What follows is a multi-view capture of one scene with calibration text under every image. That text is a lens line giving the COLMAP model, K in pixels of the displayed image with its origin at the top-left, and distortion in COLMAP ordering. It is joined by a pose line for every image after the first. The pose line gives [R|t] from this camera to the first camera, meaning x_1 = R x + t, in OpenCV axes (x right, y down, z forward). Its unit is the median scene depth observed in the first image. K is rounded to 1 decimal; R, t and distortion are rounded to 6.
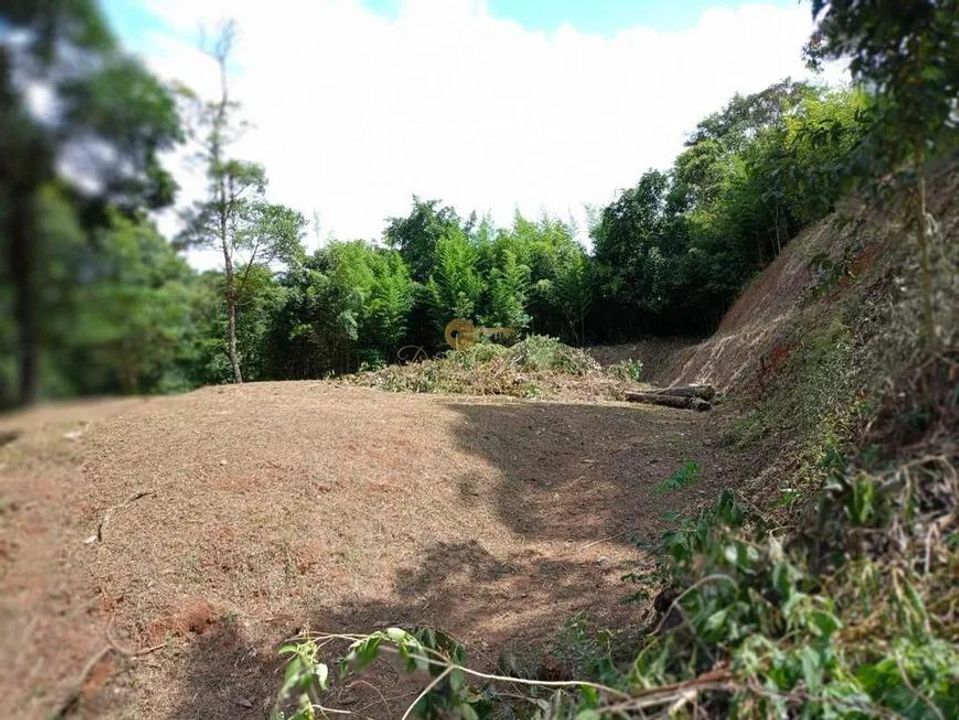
lens RADIAL K [[751.8, 0, 456.8], [0, 751.8, 360.6], [0, 0, 1]] dist [0.044518, -0.003615]
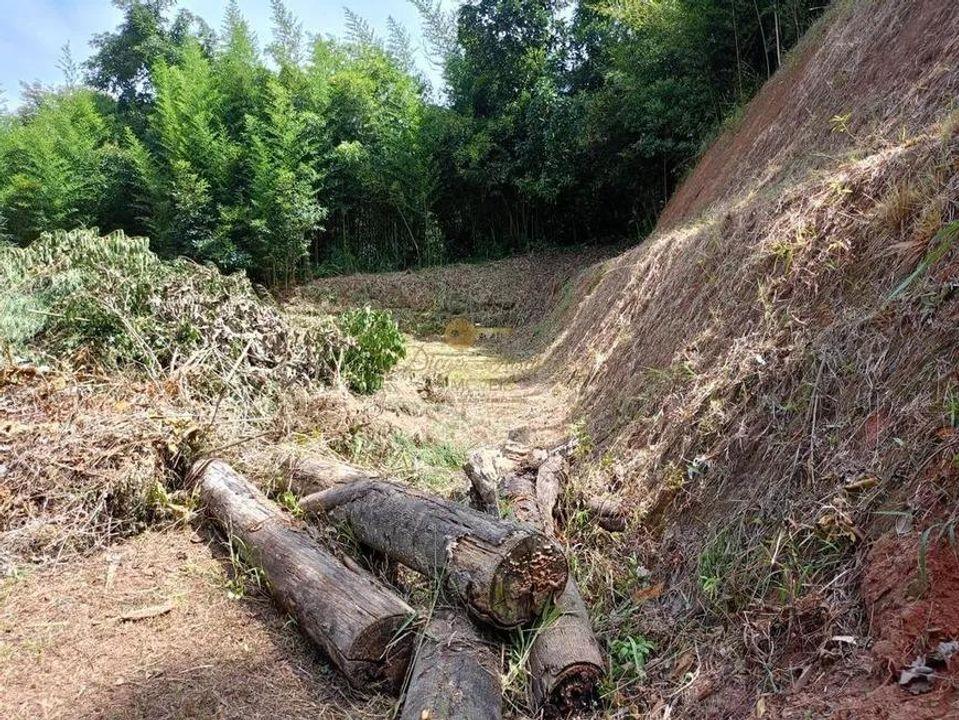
lens RADIAL K [[731.0, 0, 485.0], [0, 731.0, 372.8], [0, 0, 1]] dist [0.017087, -0.013352]
pose [[0.995552, -0.024577, 0.090947, 0.162845], [0.012708, 0.991582, 0.128855, -0.008084], [-0.093349, -0.127126, 0.987484, 0.450979]]
